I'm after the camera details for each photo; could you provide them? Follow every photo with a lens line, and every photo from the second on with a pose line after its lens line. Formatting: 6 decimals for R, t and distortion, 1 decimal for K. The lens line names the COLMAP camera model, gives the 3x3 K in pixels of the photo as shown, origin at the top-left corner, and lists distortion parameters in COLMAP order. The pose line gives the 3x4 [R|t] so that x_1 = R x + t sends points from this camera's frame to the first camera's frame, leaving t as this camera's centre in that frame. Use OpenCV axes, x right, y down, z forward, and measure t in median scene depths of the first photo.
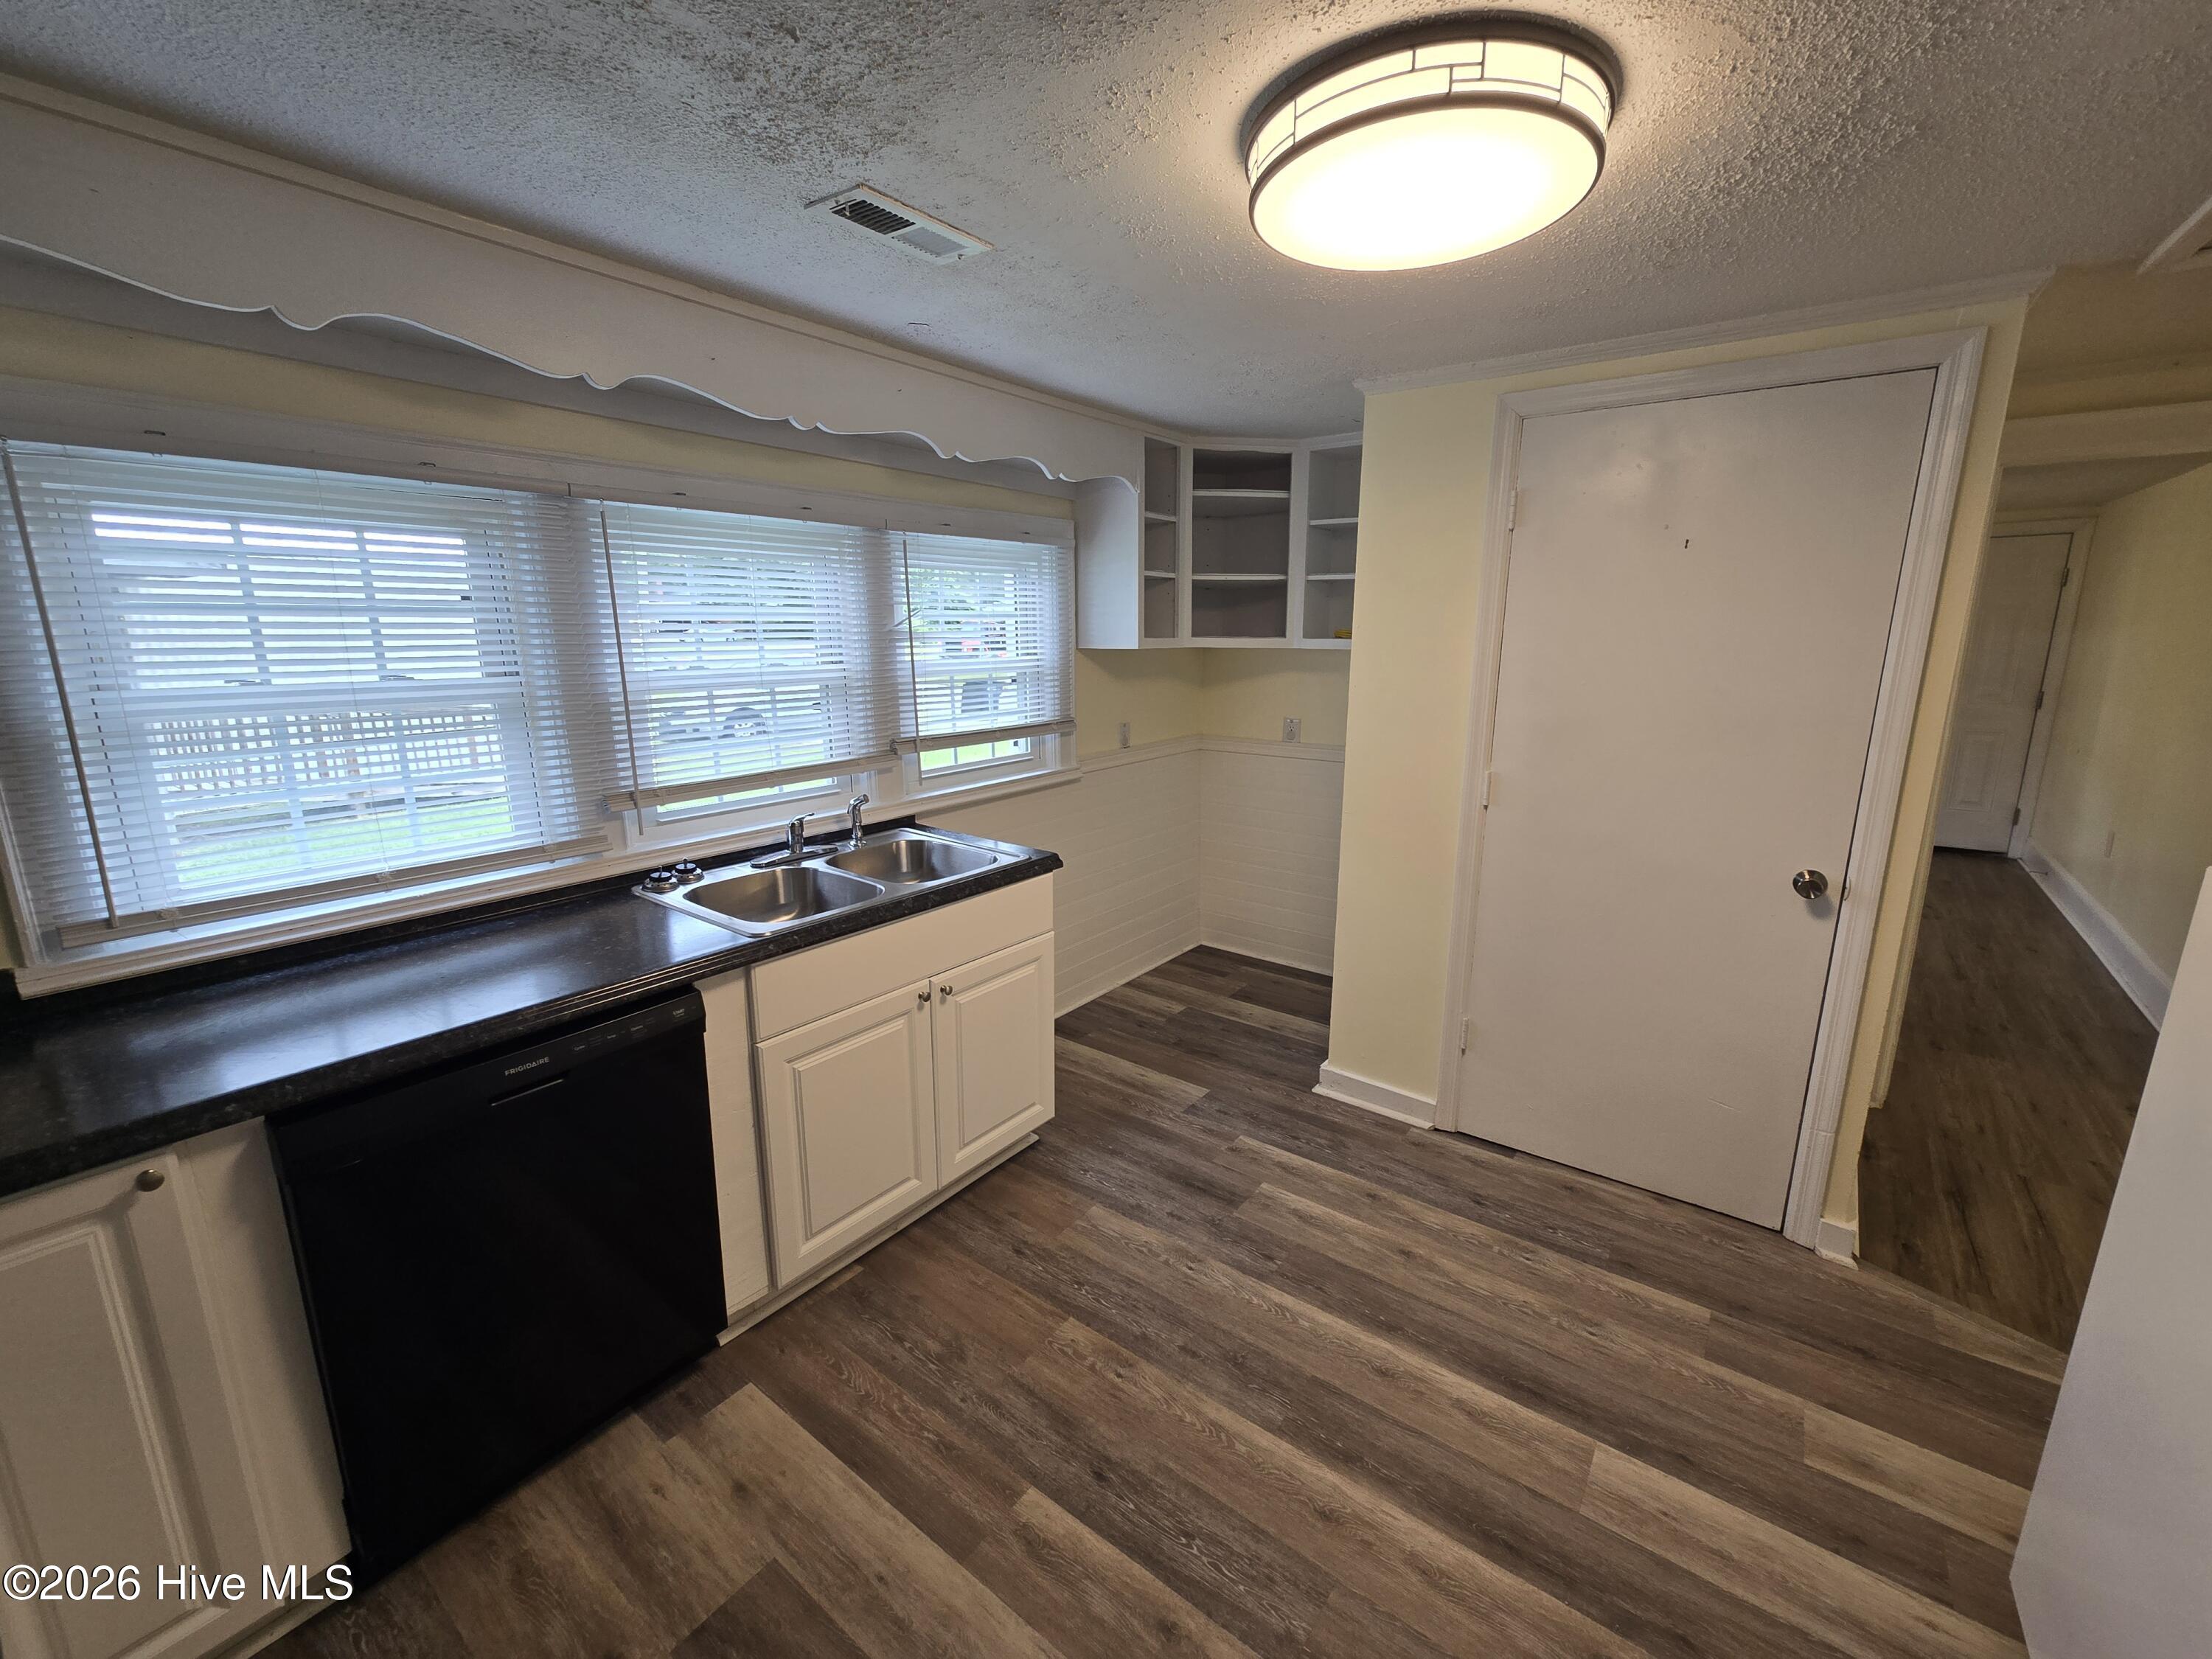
lens RADIAL K [[905.0, 0, 1118.8], [0, 905.0, 824.2], [0, 0, 1]] dist [0.000932, 0.000157]
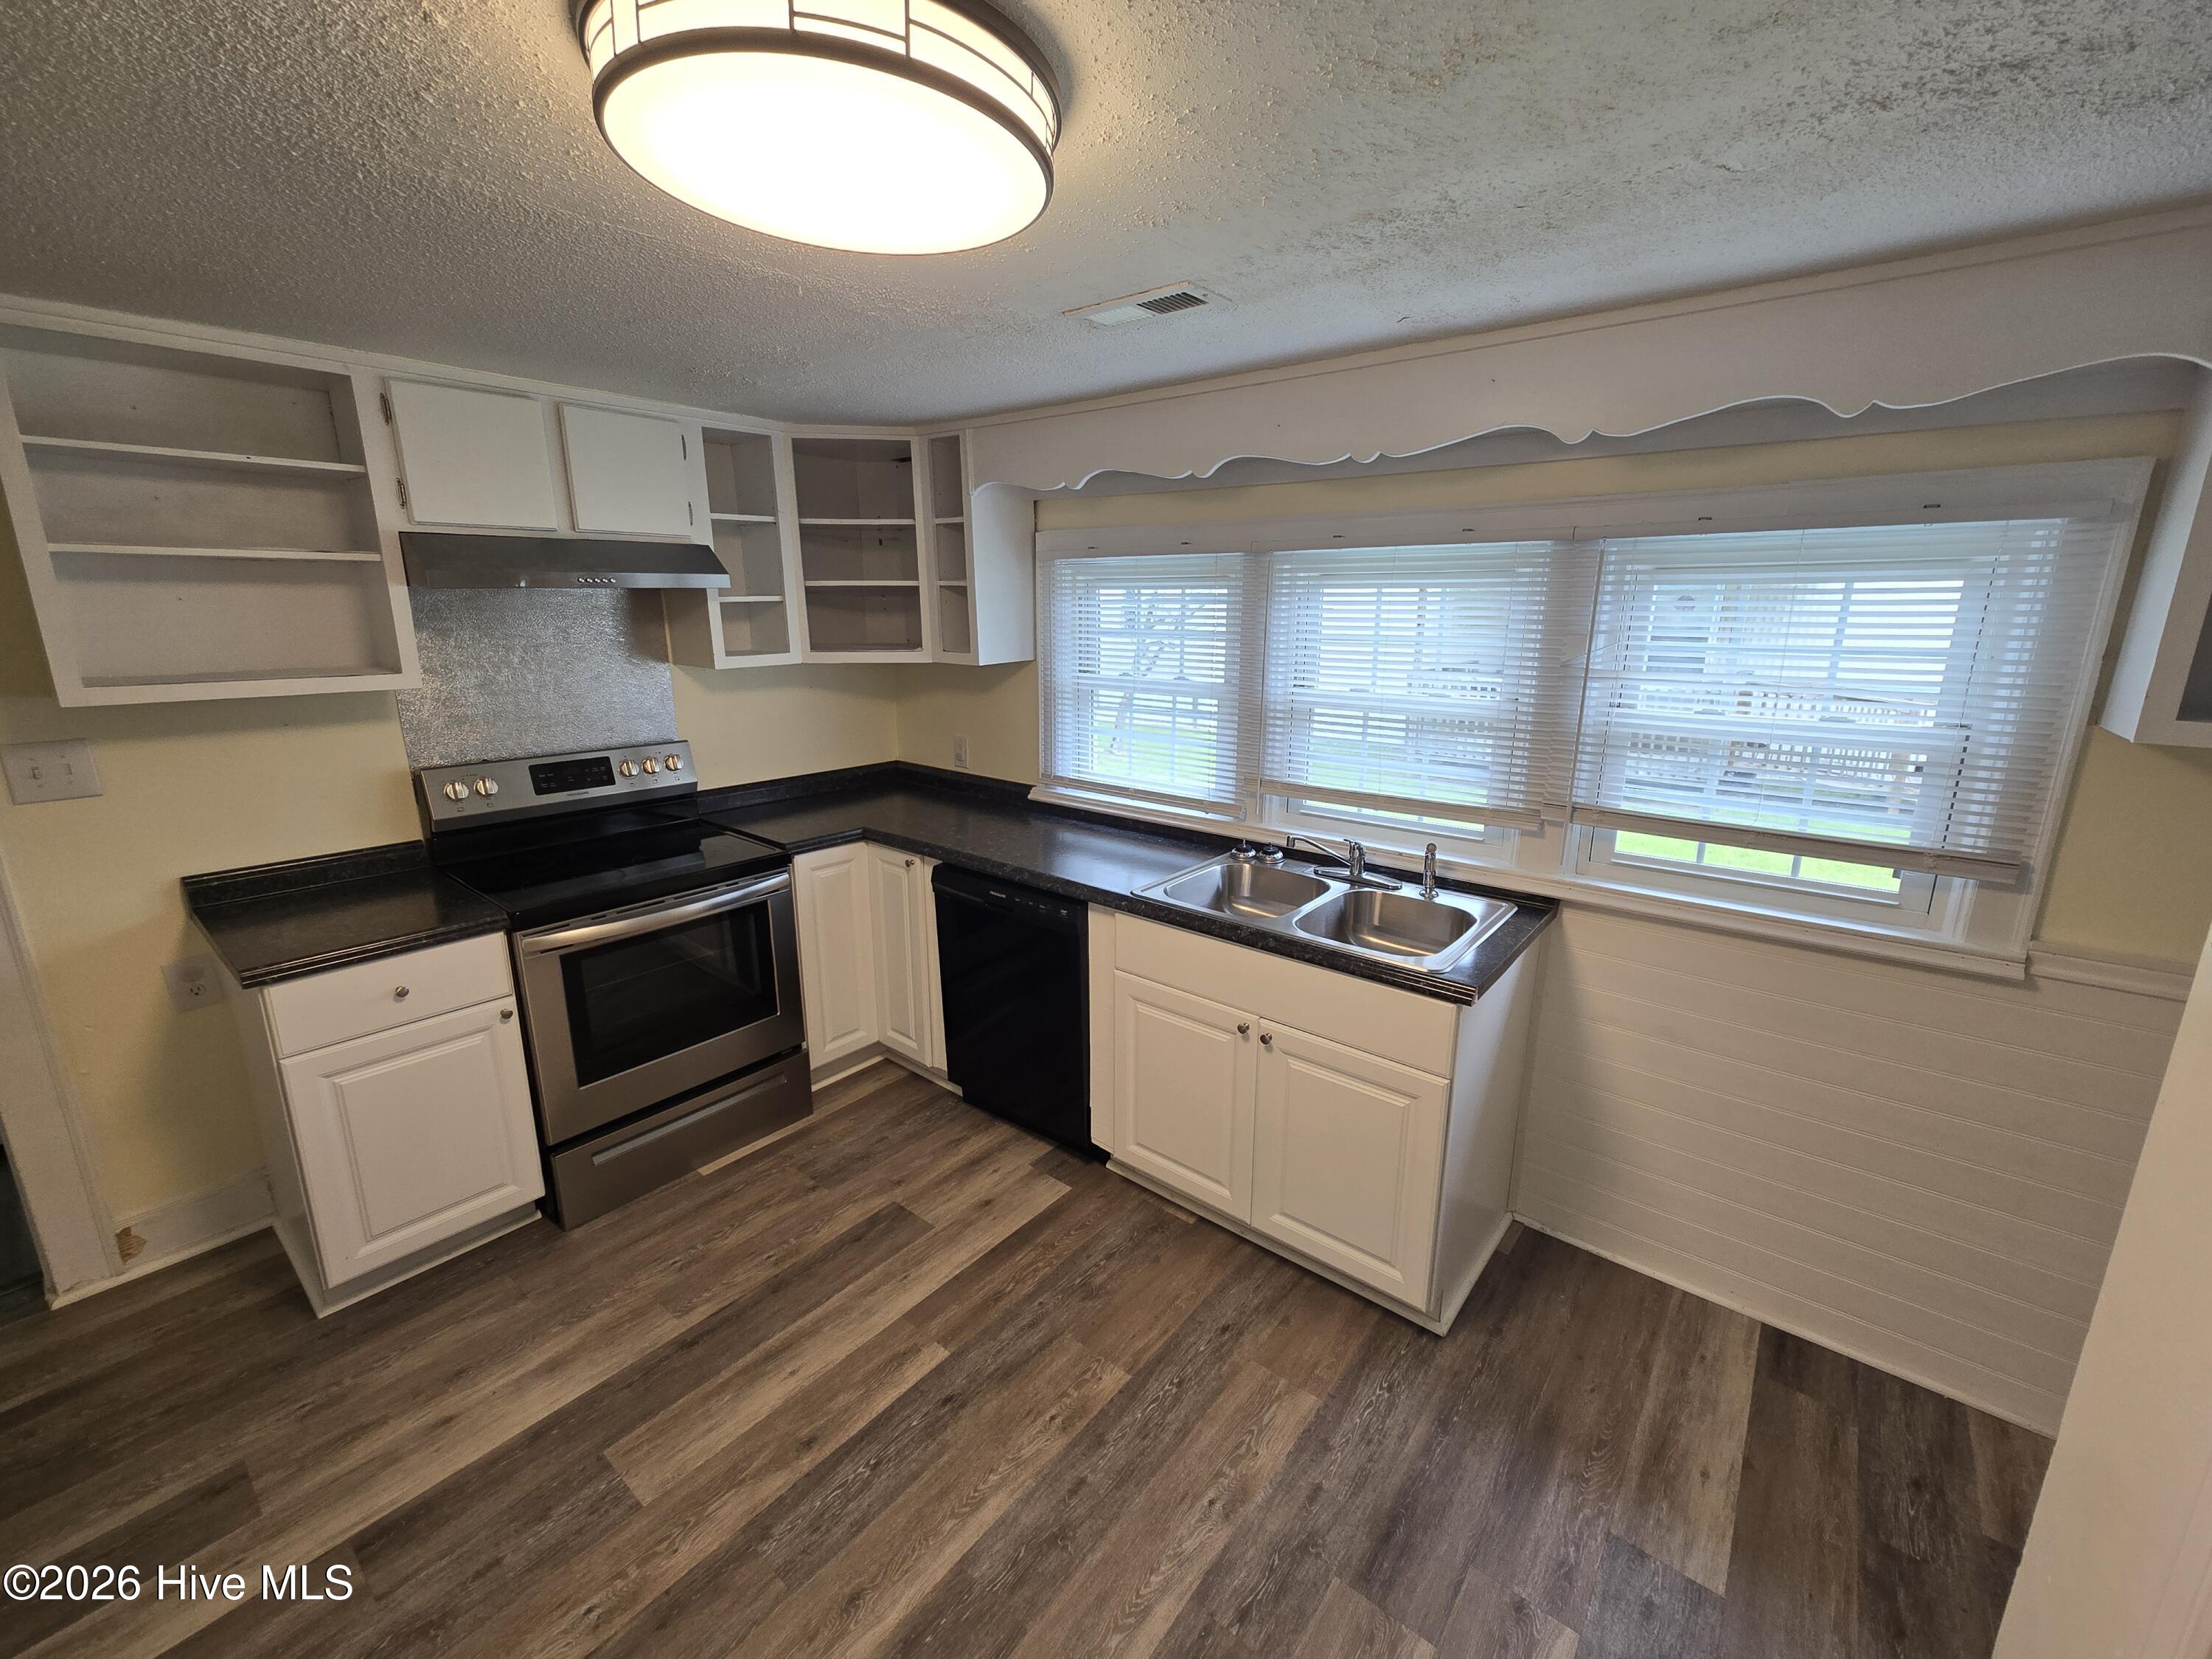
lens RADIAL K [[905.0, 0, 1118.8], [0, 905.0, 824.2], [0, 0, 1]] dist [0.000932, 0.000157]
pose [[-0.031000, 0.235581, -0.971360, 0.716021], [-0.219996, 0.946387, 0.236545, -0.232913], [0.975008, 0.221029, 0.022489, 0.792794]]
